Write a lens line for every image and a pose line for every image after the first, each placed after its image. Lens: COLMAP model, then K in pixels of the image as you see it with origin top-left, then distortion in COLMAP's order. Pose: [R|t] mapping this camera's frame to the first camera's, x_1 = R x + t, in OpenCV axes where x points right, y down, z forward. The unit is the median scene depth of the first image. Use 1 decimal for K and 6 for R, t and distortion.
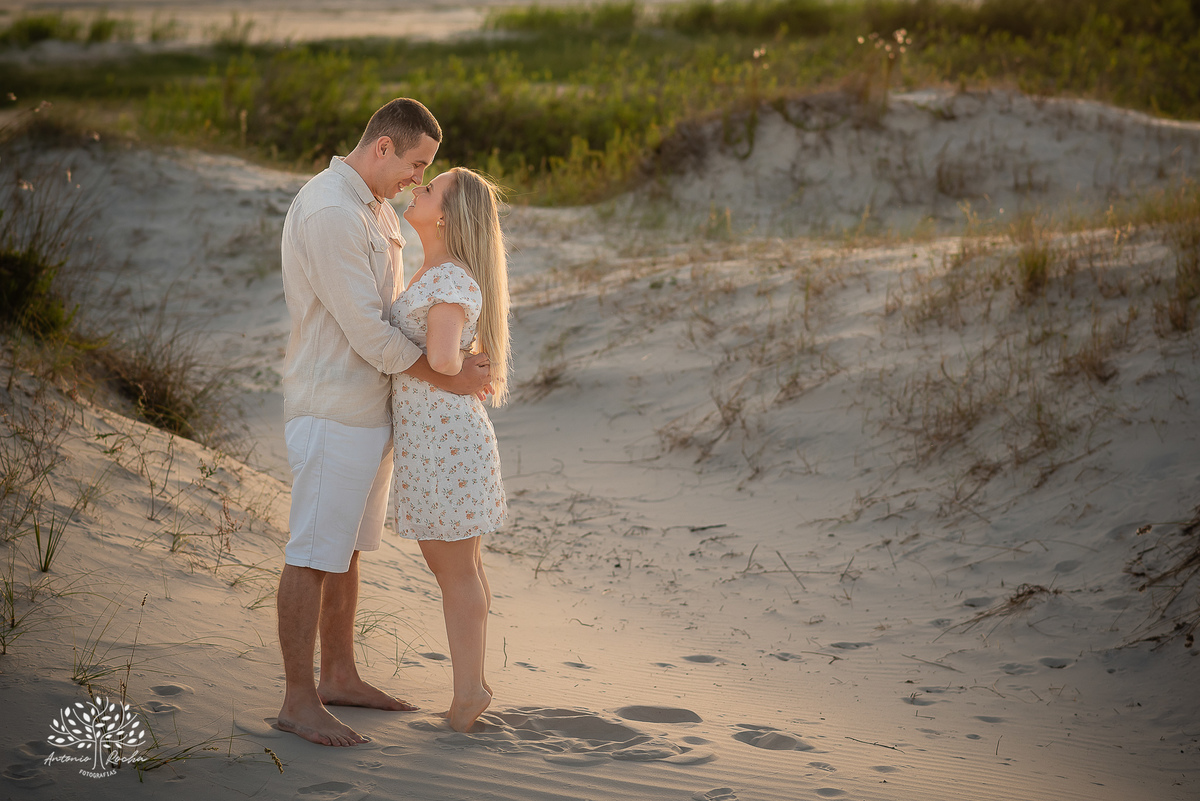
lens RADIAL K [[3115.3, 0, 618.9], [0, 3115.3, 342.7], [0, 0, 1]] dist [0.019872, 0.603837]
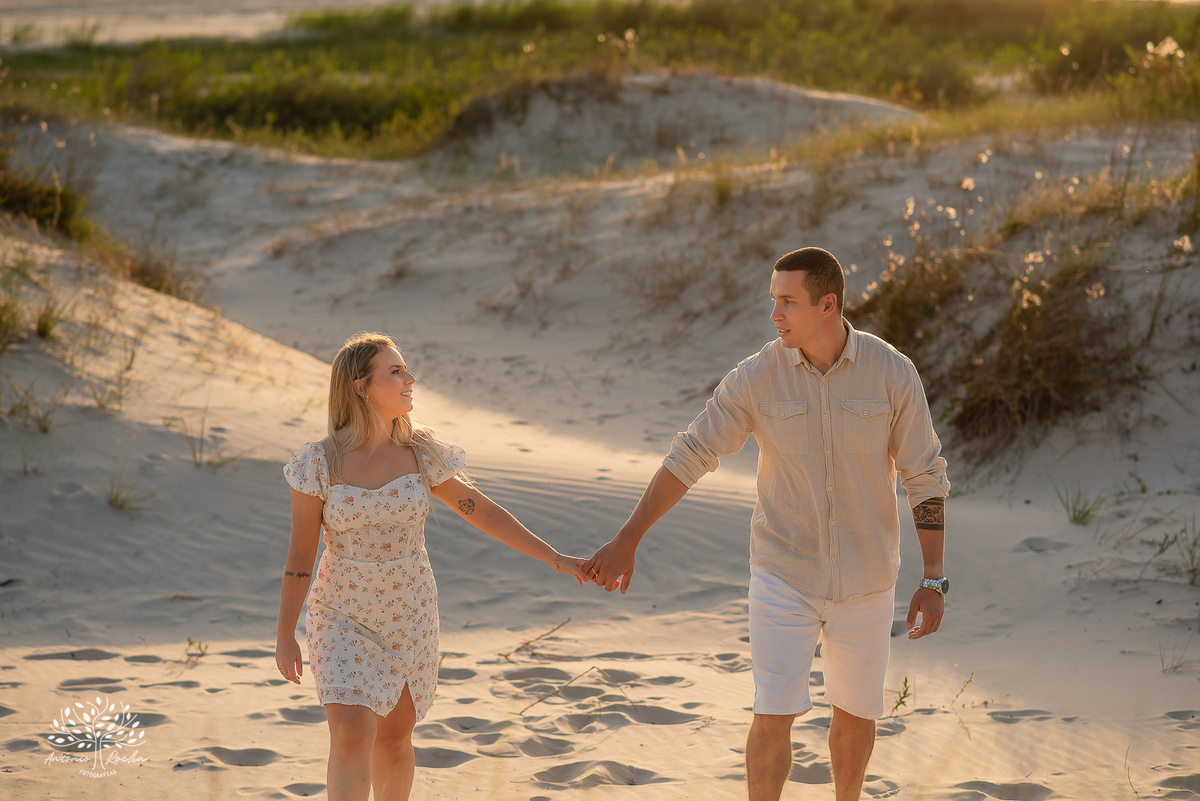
lens RADIAL K [[3115.3, 0, 618.9], [0, 3115.3, 342.7], [0, 0, 1]] dist [0.019872, 0.603837]
pose [[0.995886, -0.021550, 0.088015, -0.051018], [0.021173, 0.999762, 0.005212, 0.040731], [-0.088106, -0.003327, 0.996106, -0.497954]]
